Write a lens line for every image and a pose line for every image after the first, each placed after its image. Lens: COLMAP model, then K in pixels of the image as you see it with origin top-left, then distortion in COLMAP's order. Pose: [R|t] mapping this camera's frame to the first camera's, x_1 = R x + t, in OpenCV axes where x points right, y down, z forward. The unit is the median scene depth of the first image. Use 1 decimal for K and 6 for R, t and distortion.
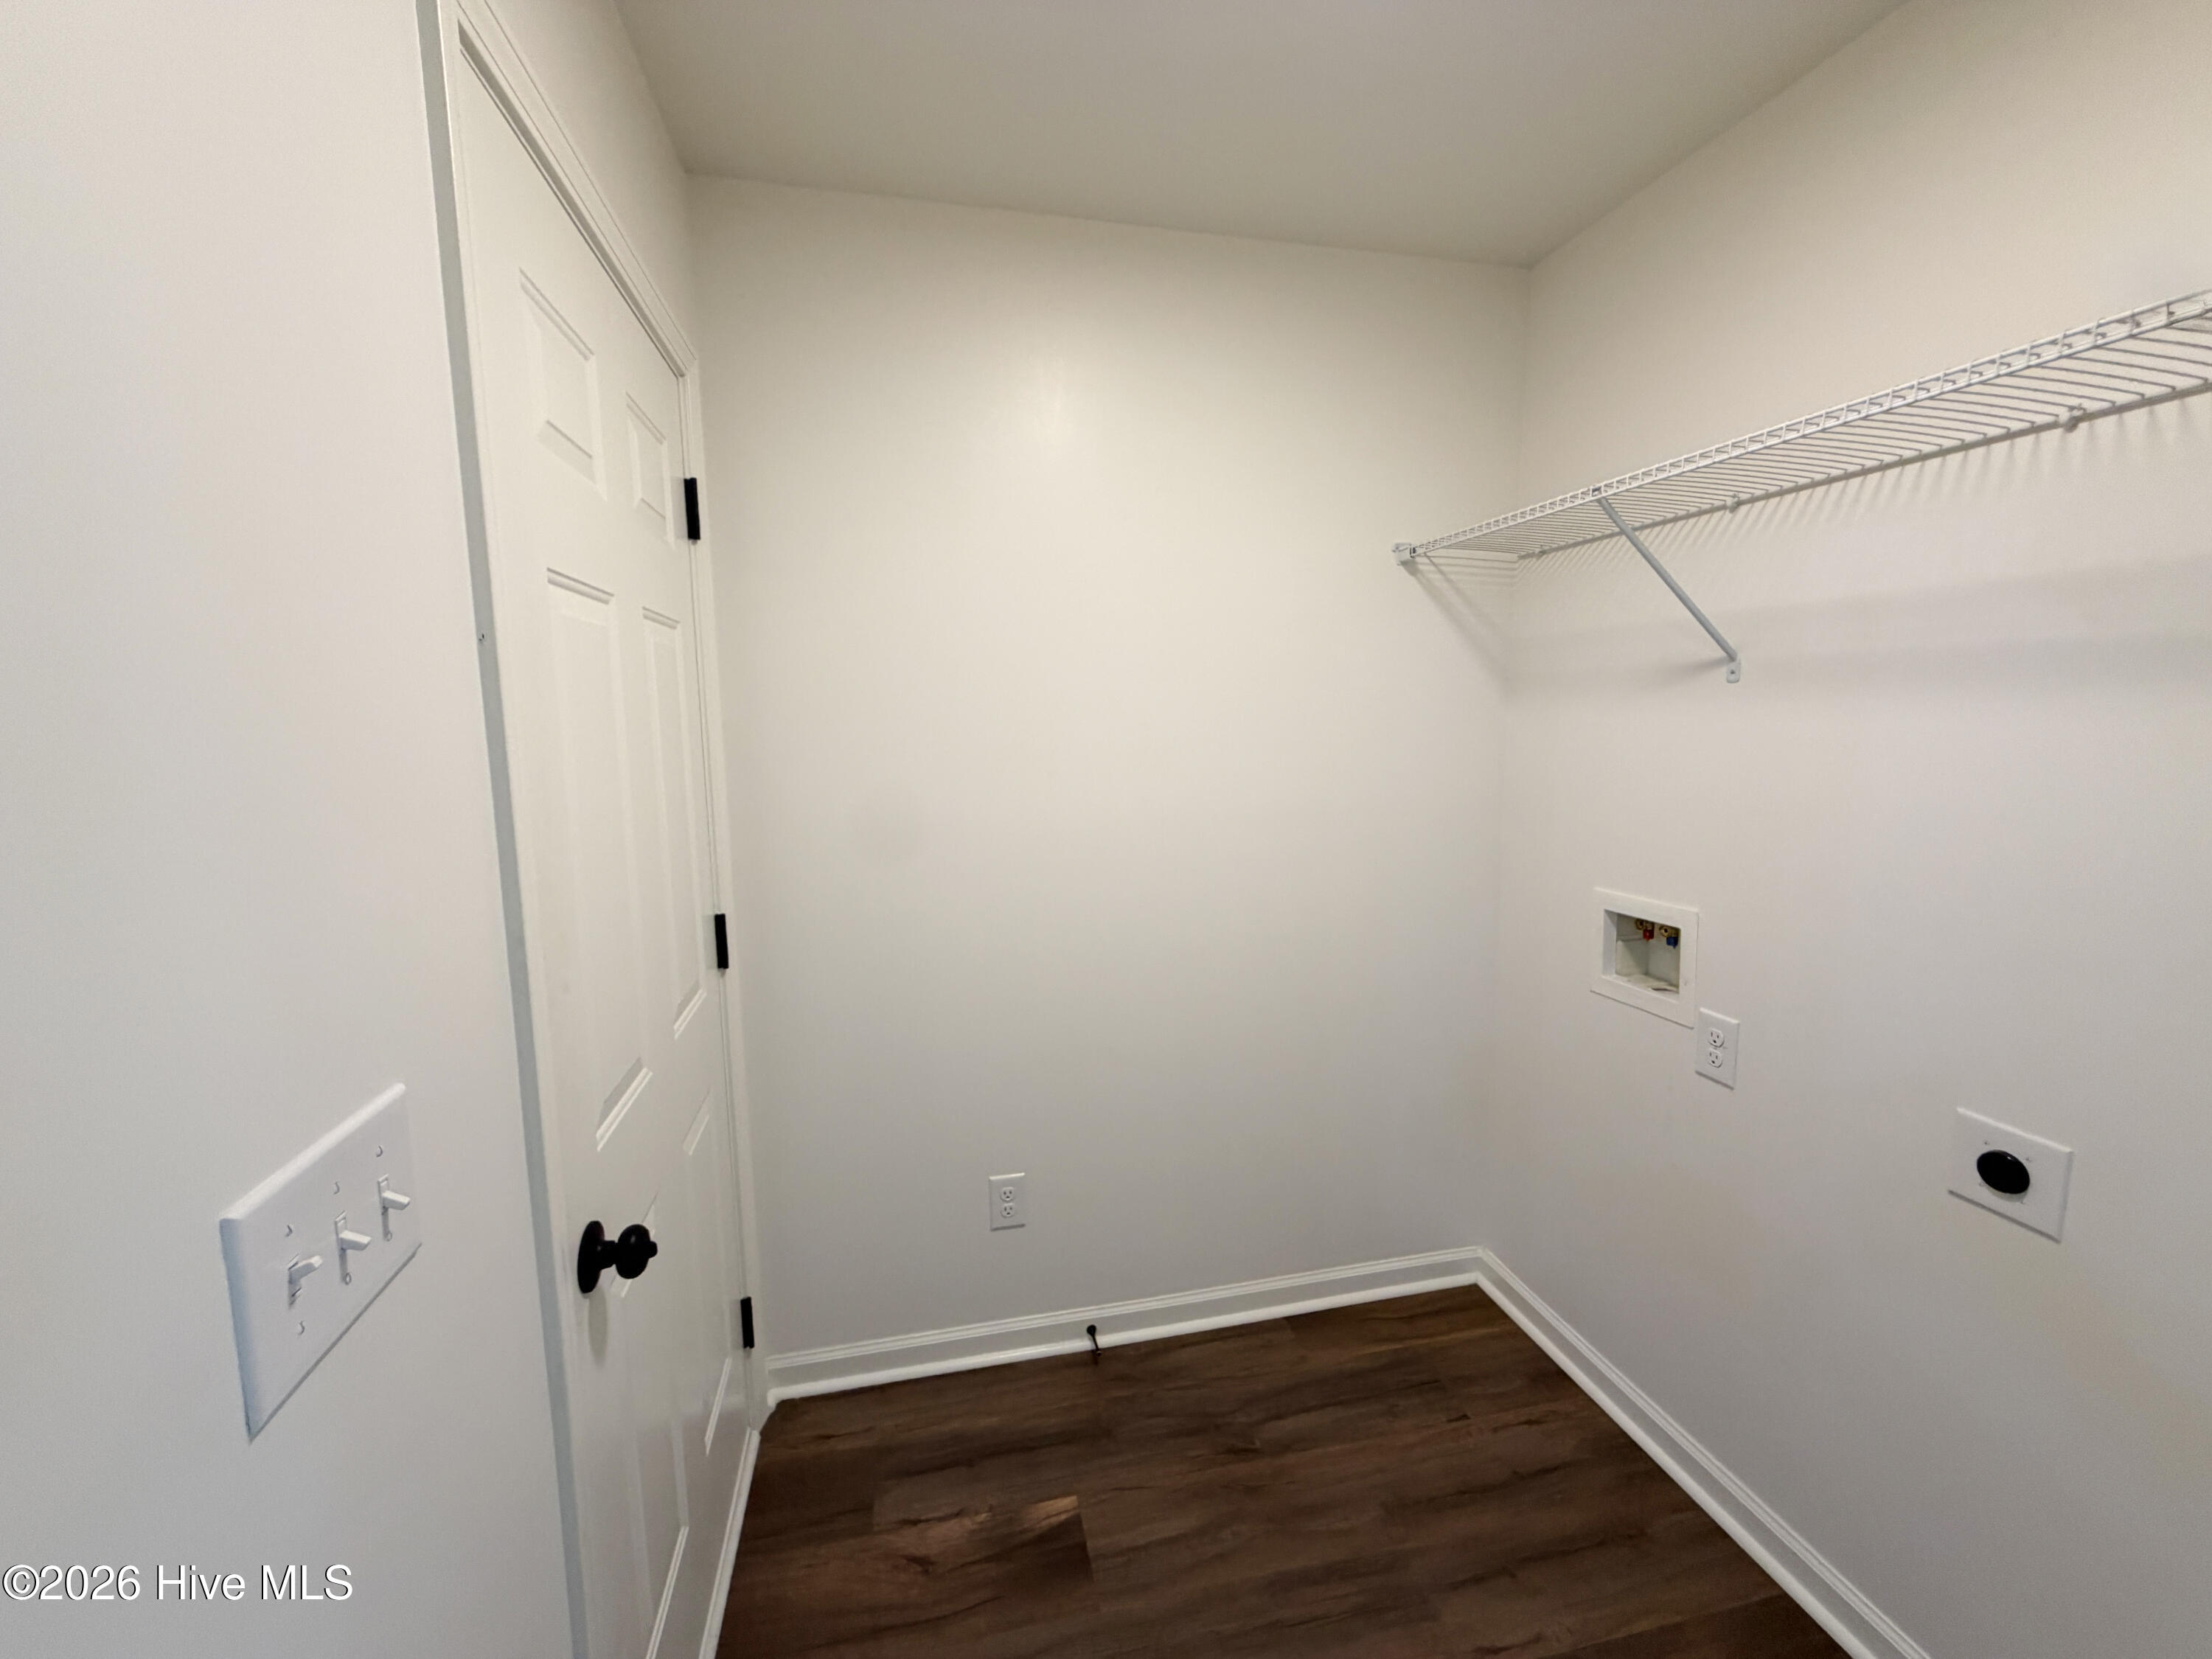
lens RADIAL K [[884.6, 0, 1106.0], [0, 884.6, 829.5], [0, 0, 1]] dist [0.002839, 0.000009]
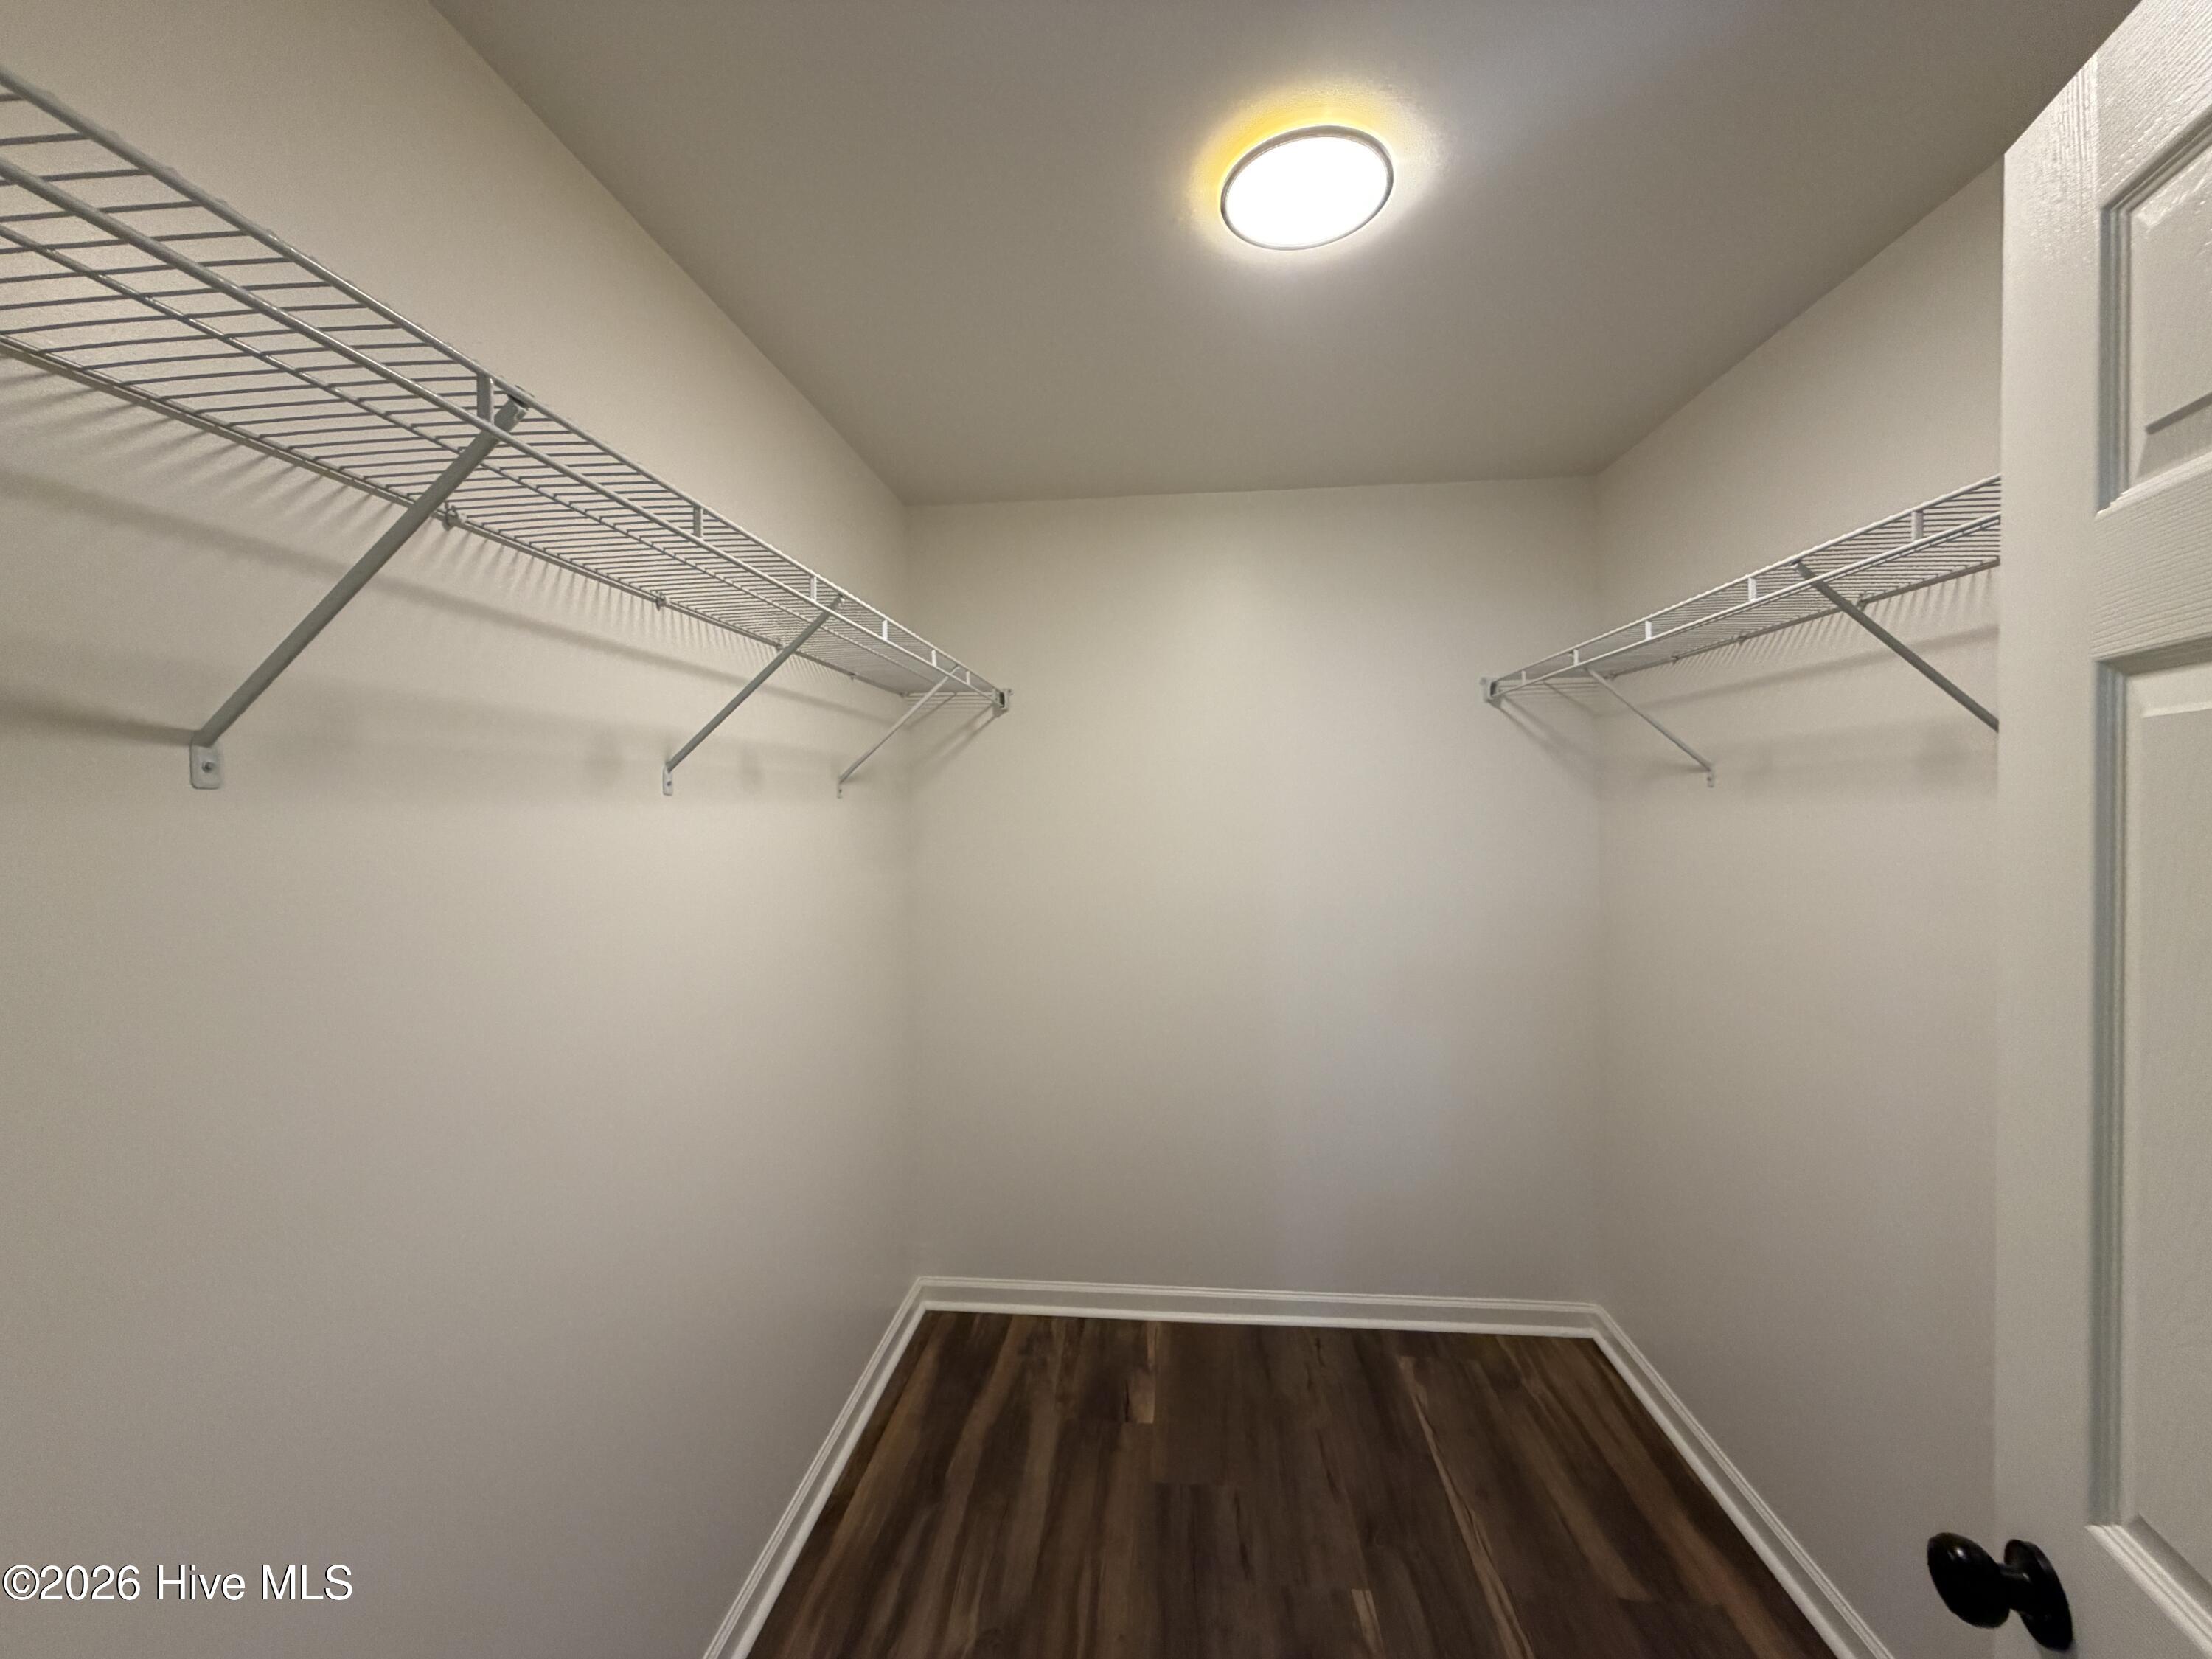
lens RADIAL K [[884.6, 0, 1106.0], [0, 884.6, 829.5], [0, 0, 1]] dist [0.002839, 0.000009]
pose [[0.949740, -0.038154, -0.310707, 0.212501], [0.005683, 0.994482, -0.104749, 0.003108], [0.312989, 0.097718, 0.944716, -0.271134]]
